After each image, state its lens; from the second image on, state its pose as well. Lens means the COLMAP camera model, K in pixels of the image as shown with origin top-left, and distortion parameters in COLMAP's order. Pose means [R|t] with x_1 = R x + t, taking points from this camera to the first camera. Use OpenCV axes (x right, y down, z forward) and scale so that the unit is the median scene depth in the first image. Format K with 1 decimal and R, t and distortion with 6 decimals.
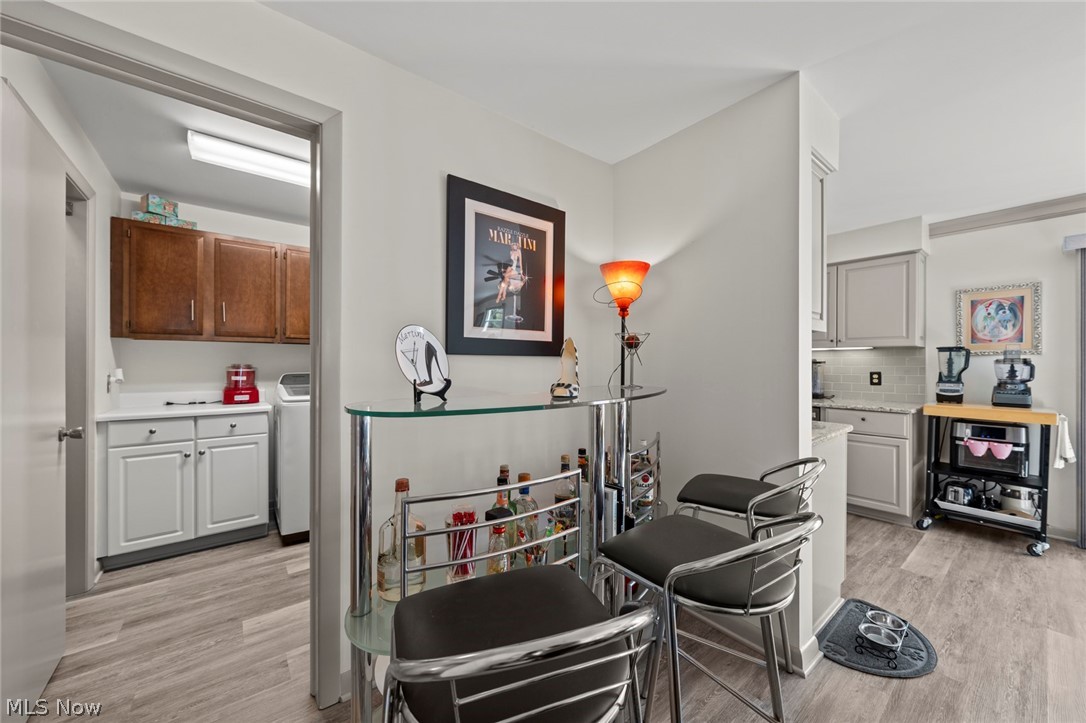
lens RADIAL K [[399.8, 0, 539.6], [0, 399.8, 364.4], [0, 0, 1]] dist [0.000923, 0.000103]
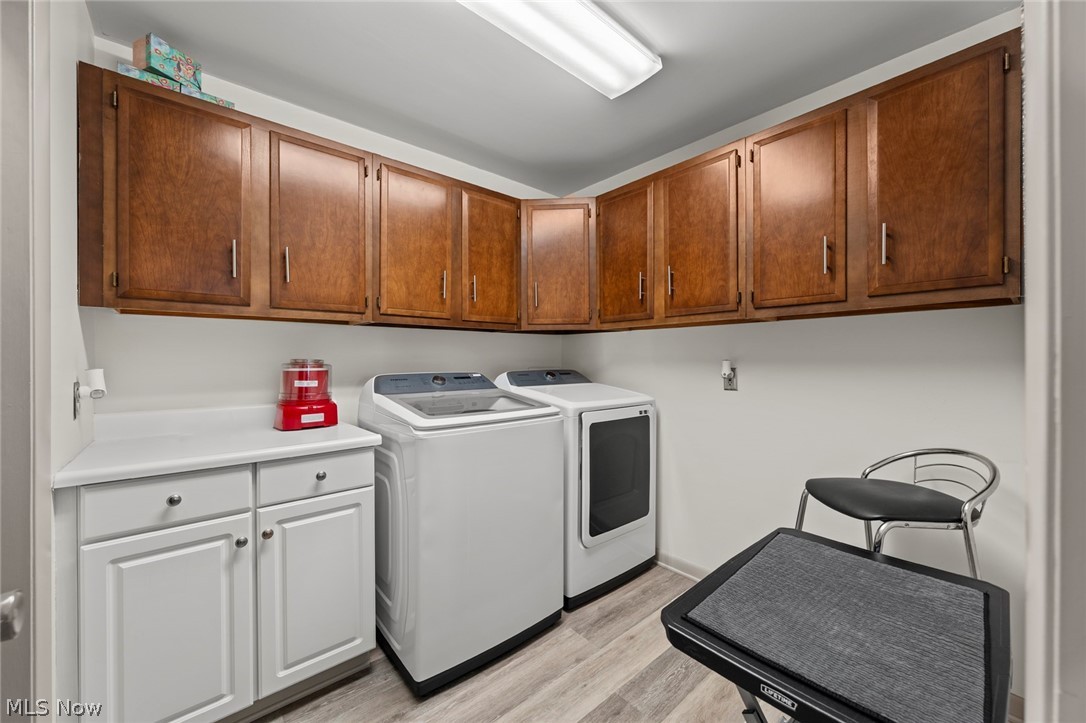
lens RADIAL K [[431.9, 0, 555.9], [0, 431.9, 360.6], [0, 0, 1]] dist [0.000313, -0.000085]
pose [[0.999246, -0.002379, 0.038764, -0.471439], [0.002216, 0.999988, 0.004257, -0.000205], [-0.038773, -0.004168, 0.999239, 0.414999]]
